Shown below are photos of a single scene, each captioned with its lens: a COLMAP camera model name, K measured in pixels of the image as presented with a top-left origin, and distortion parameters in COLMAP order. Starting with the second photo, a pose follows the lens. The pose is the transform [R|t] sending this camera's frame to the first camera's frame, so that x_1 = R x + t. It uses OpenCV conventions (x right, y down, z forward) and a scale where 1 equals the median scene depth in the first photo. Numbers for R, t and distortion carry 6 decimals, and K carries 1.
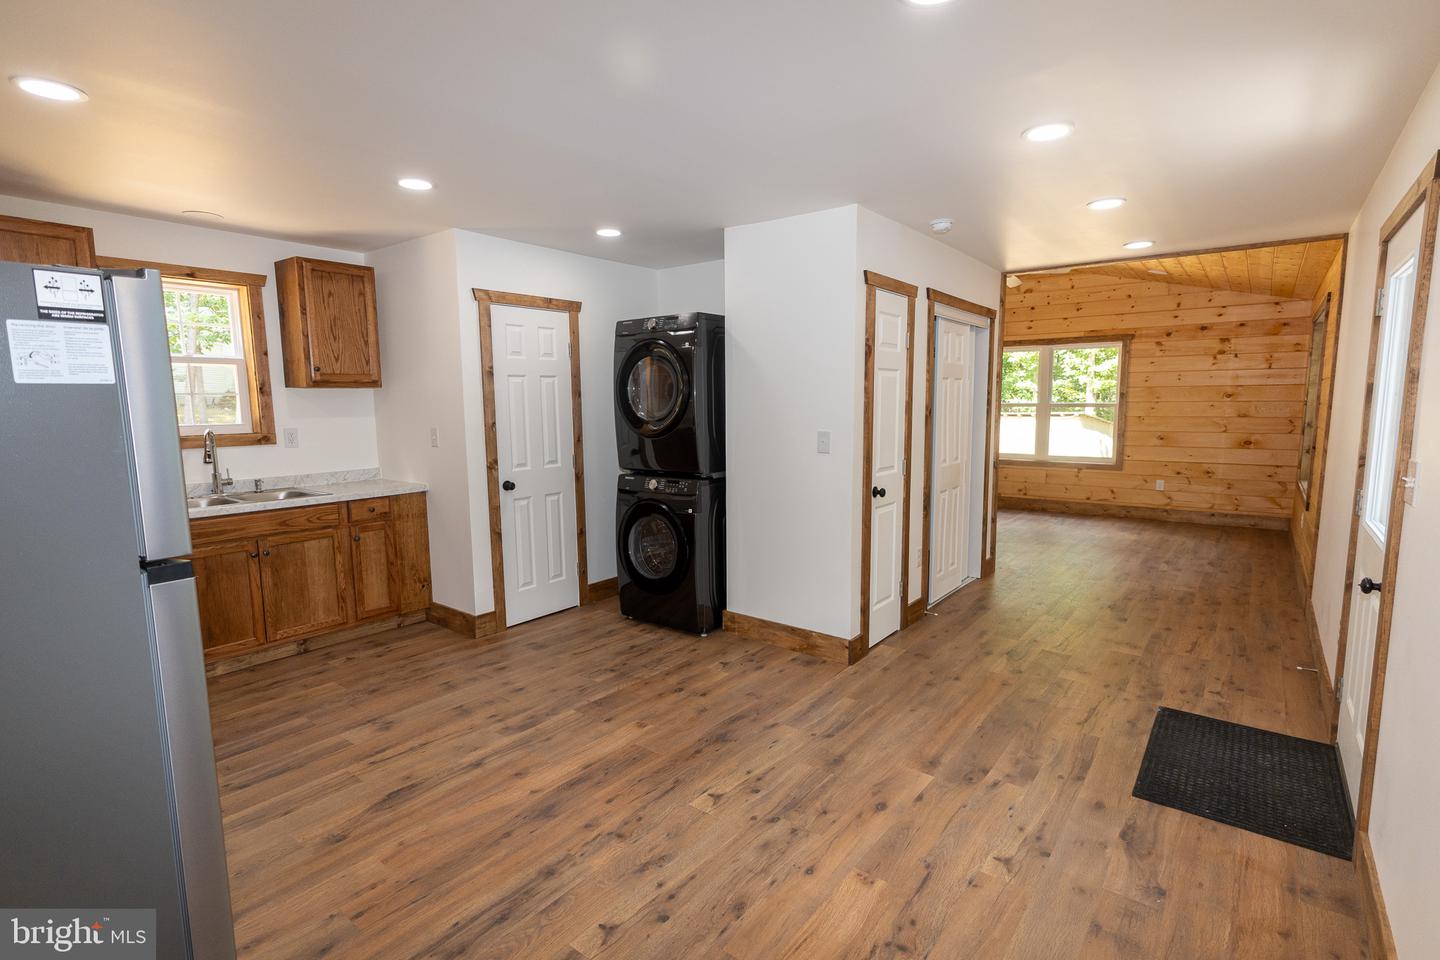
lens RADIAL K [[696.5, 0, 732.5], [0, 696.5, 479.4], [0, 0, 1]] dist [0.005669, 0.003144]
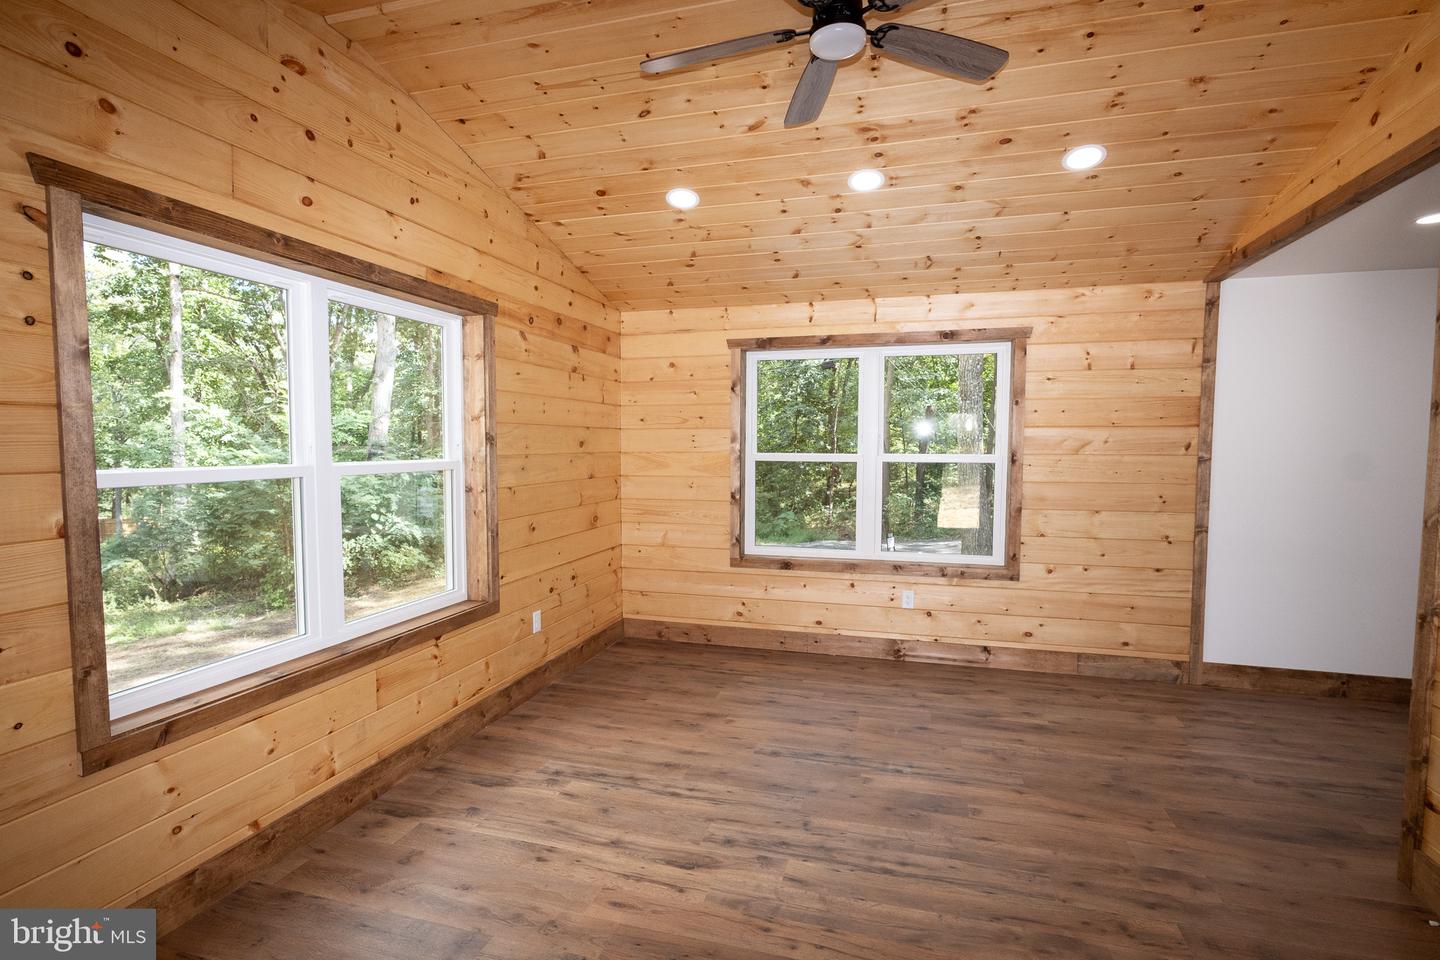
lens RADIAL K [[696.5, 0, 722.8], [0, 696.5, 477.3], [0, 0, 1]] dist [0.005669, 0.003144]
pose [[-0.355333, -0.043472, 0.933728, 0.208163], [0.104150, 0.990857, 0.085767, -0.243588], [-0.928919, 0.127724, -0.347557, 2.060805]]
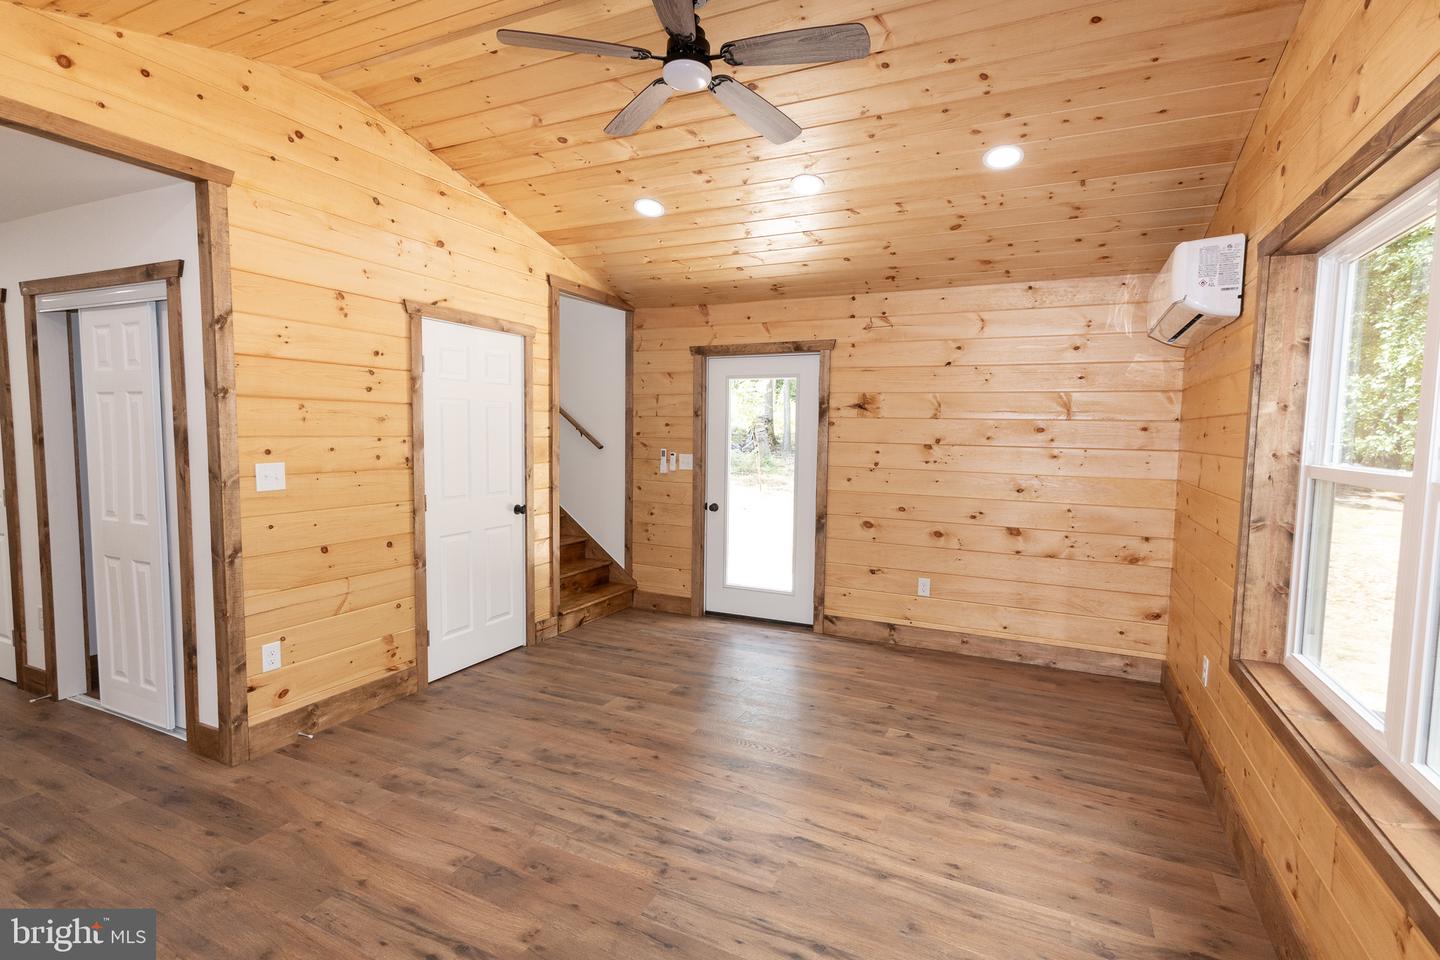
lens RADIAL K [[696.5, 0, 719.4], [0, 696.5, 482.1], [0, 0, 1]] dist [0.005669, 0.003144]
pose [[0.194810, 0.082273, -0.977384, 1.295308], [-0.127523, 0.990143, 0.057929, -0.207807], [0.972516, 0.113353, 0.203381, 1.701889]]
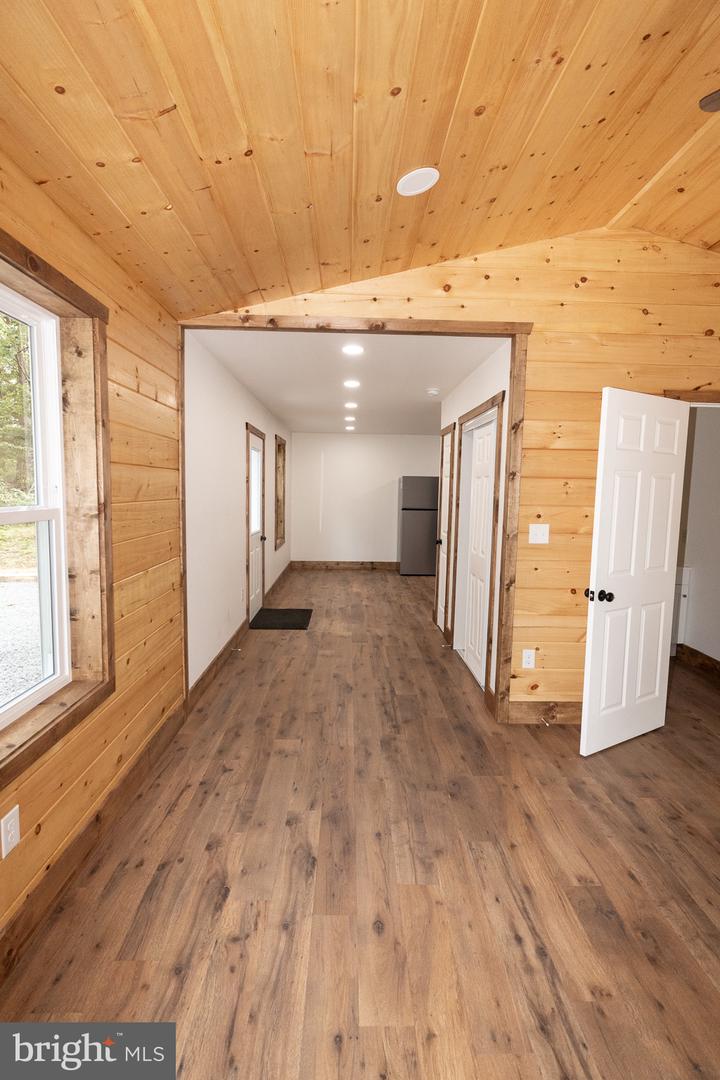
lens RADIAL K [[522.4, 0, 360.1], [0, 522.4, 539.6], [0, 0, 1]] dist [0.005669, 0.003144]
pose [[-0.786165, 0.048475, -0.616112, 1.174599], [-0.087935, 0.978002, 0.189154, -0.226069], [0.611728, 0.202884, -0.764609, 1.825886]]
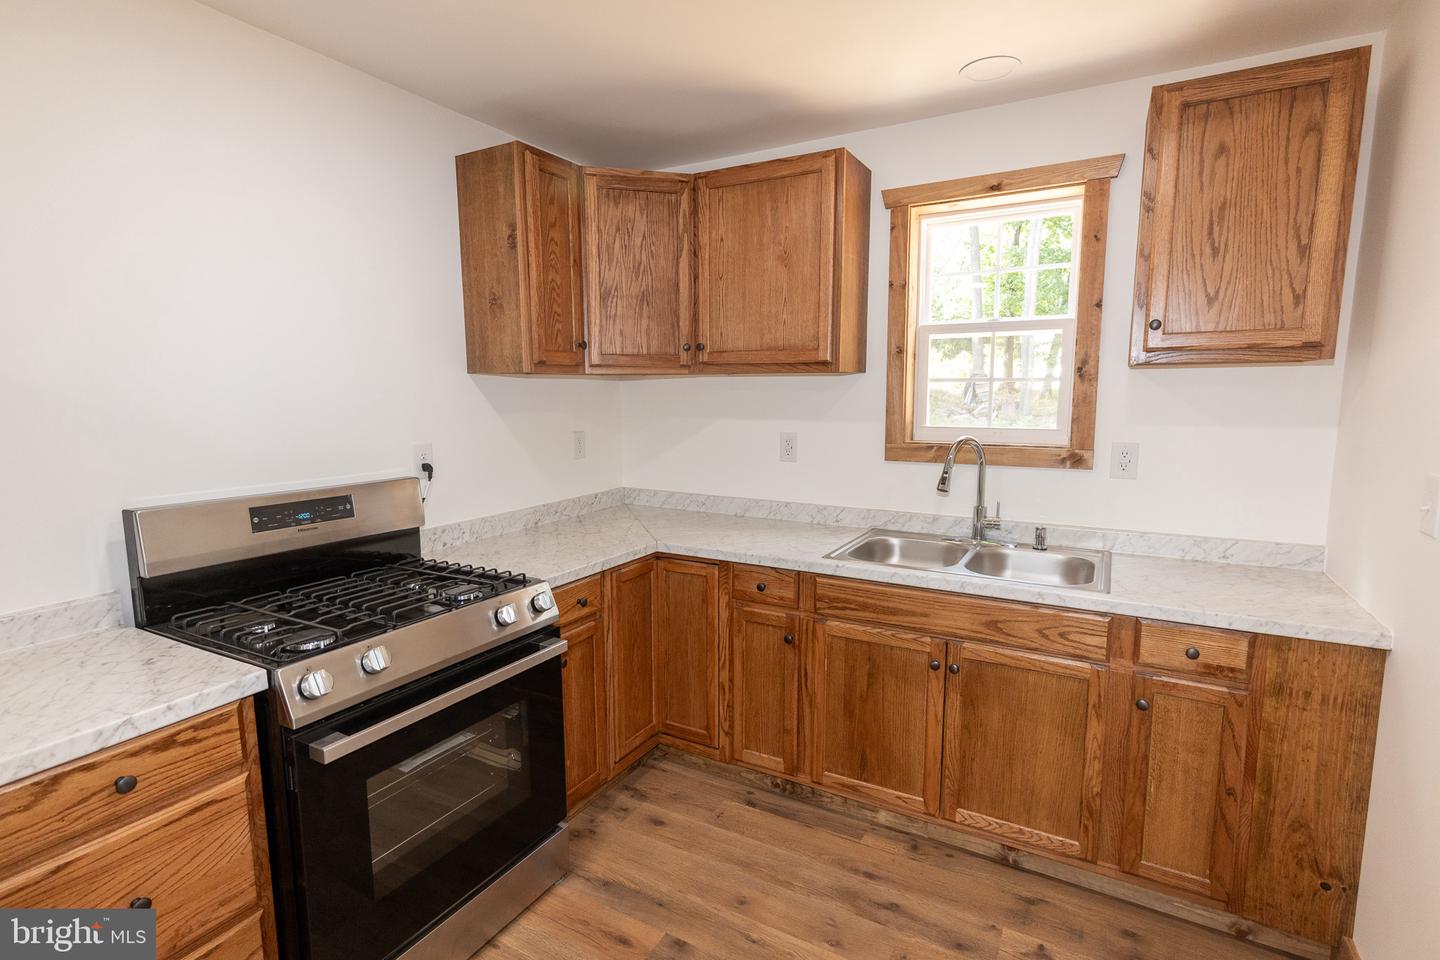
lens RADIAL K [[696.5, 0, 712.9], [0, 696.5, 480.8], [0, 0, 1]] dist [0.005669, 0.003144]
pose [[0.123947, 0.136245, -0.982891, -0.148904], [-0.113413, 0.985983, 0.122371, -0.075885], [0.985786, 0.096305, 0.137662, 0.633664]]
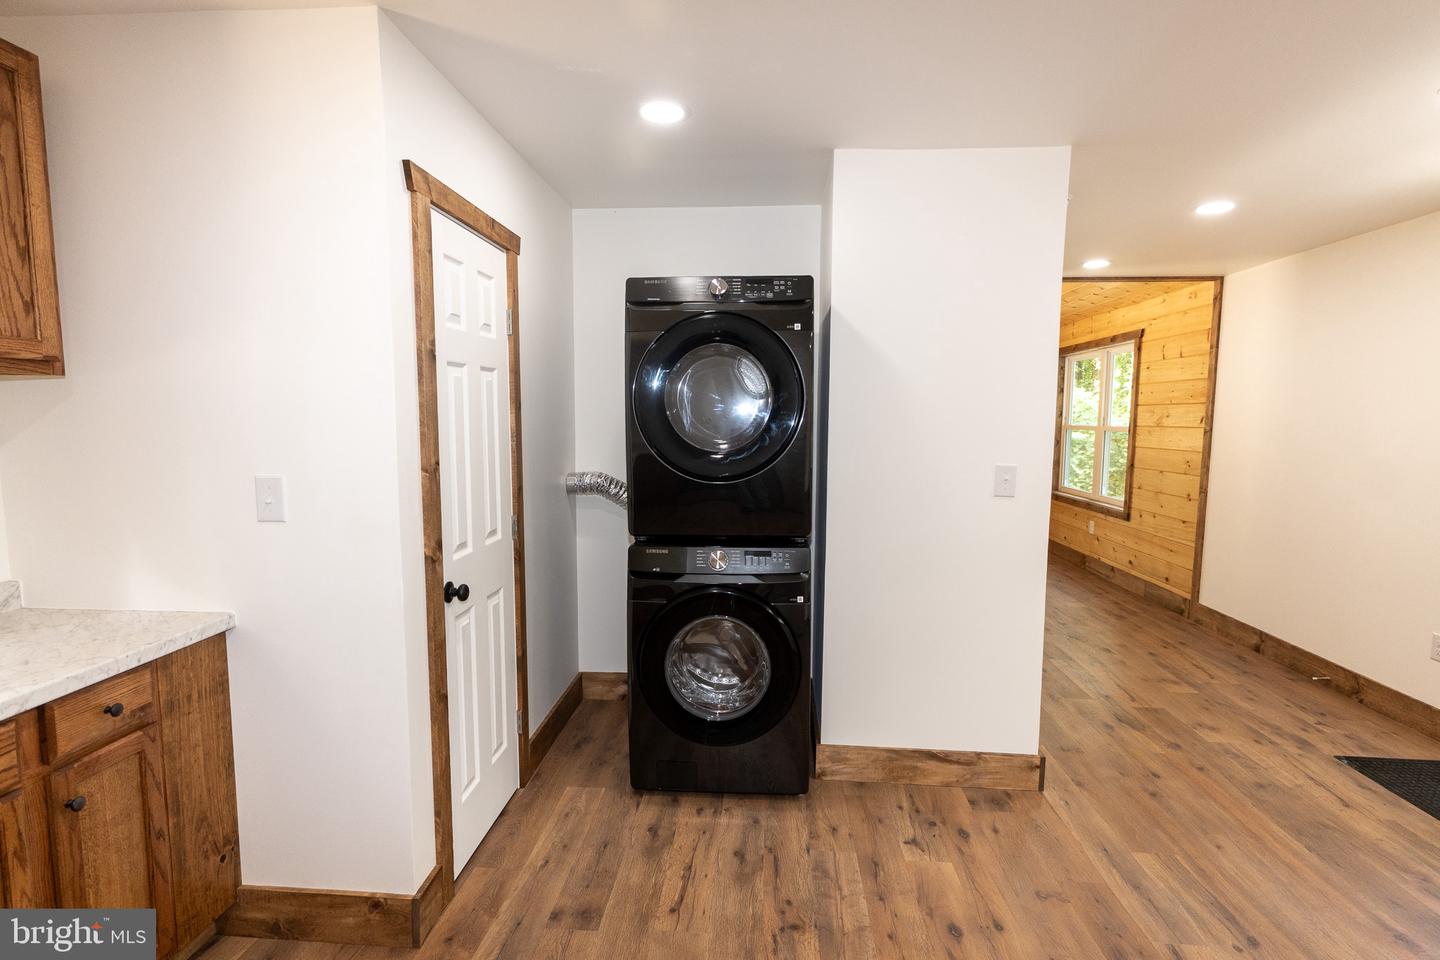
lens RADIAL K [[696.5, 0, 728.2], [0, 696.5, 484.7], [0, 0, 1]] dist [0.005669, 0.003144]
pose [[0.839409, -0.039429, 0.542068, -0.432031], [0.051547, 0.998645, -0.007182, -0.052942], [-0.541050, 0.033971, 0.840304, 0.506546]]
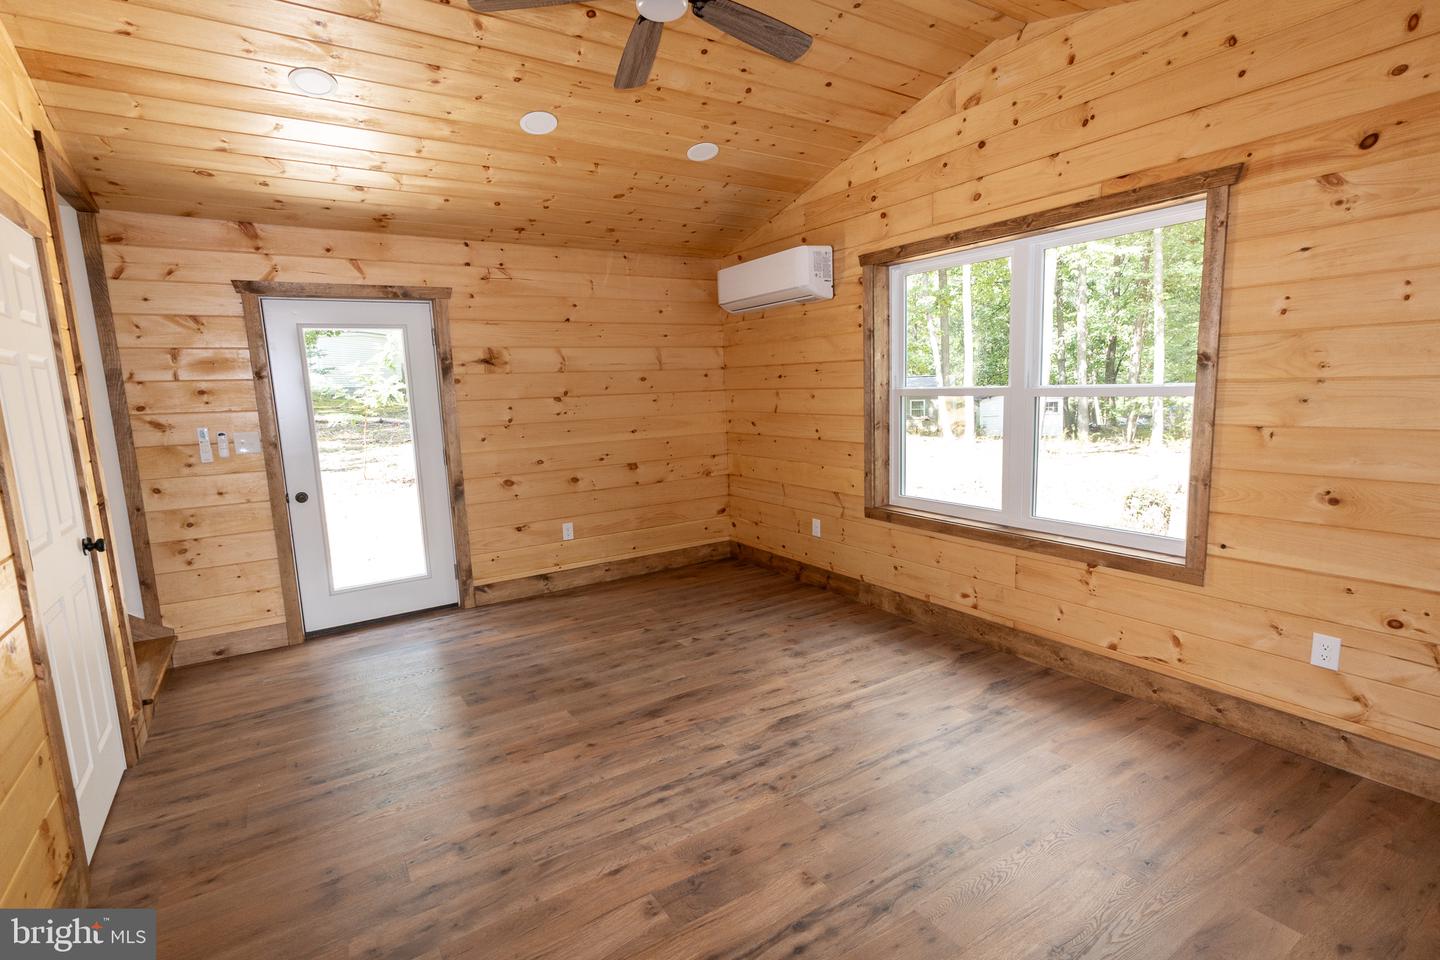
lens RADIAL K [[696.5, 0, 720.1], [0, 696.5, 481.1], [0, 0, 1]] dist [0.005669, 0.003144]
pose [[0.937897, 0.021145, -0.346269, 0.928787], [-0.008608, 0.999252, 0.037705, -0.150579], [0.346807, -0.032383, 0.937377, 1.234091]]
